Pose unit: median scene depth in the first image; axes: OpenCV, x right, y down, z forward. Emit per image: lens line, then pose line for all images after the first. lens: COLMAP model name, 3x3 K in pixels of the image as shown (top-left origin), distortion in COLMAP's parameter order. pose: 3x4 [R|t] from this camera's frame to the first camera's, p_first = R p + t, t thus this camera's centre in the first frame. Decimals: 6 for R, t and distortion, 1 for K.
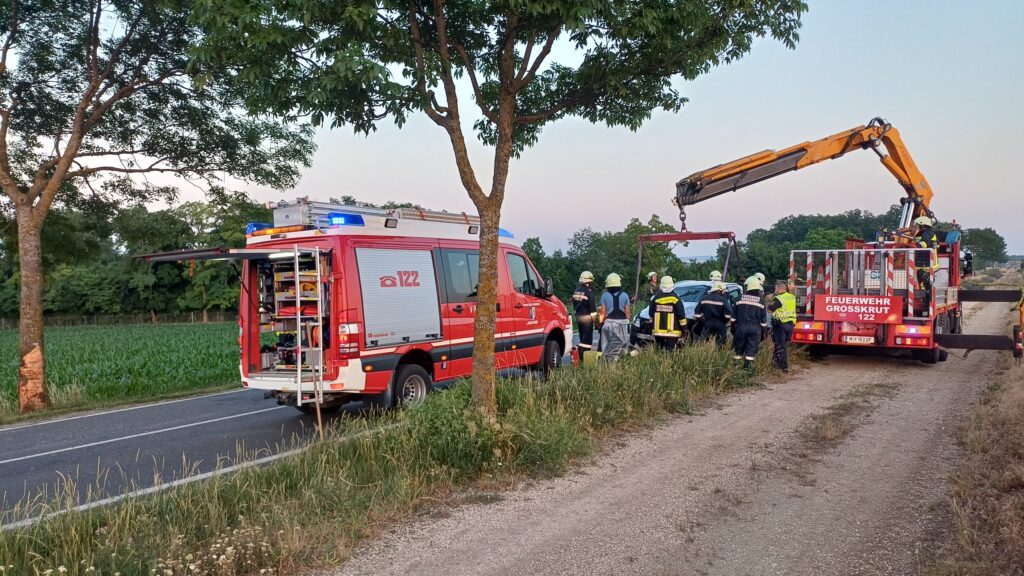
lens RADIAL K [[743.1, 0, 528.7], [0, 743.1, 298.4], [0, 0, 1]] dist [0.063958, -0.057826]
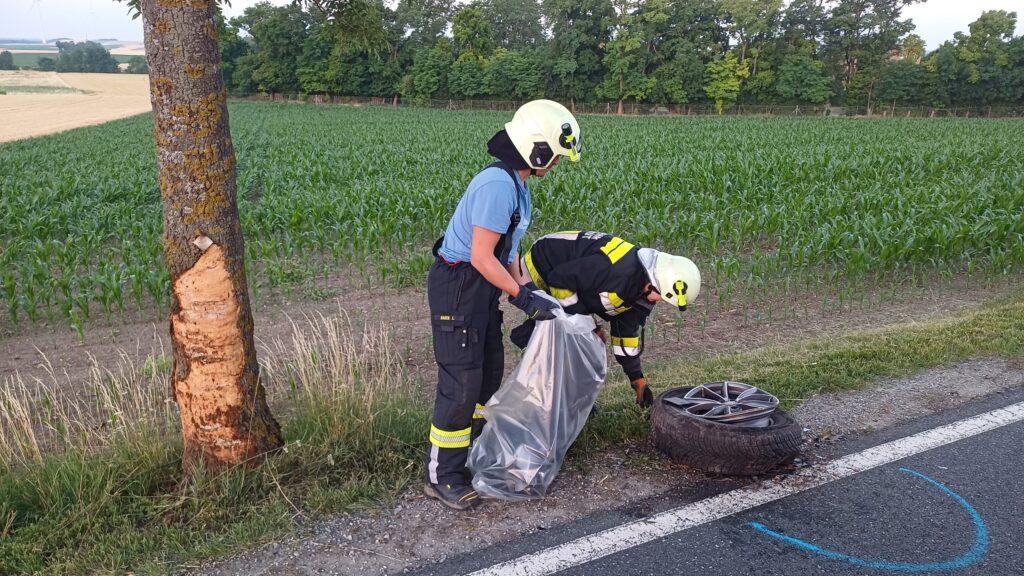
lens RADIAL K [[743.1, 0, 528.7], [0, 743.1, 298.4], [0, 0, 1]] dist [0.063958, -0.057826]
pose [[0.866915, 0.174530, -0.466902, -0.046652], [-0.044770, 0.960175, 0.275790, -0.000061], [0.496441, -0.218183, 0.840204, 0.091704]]
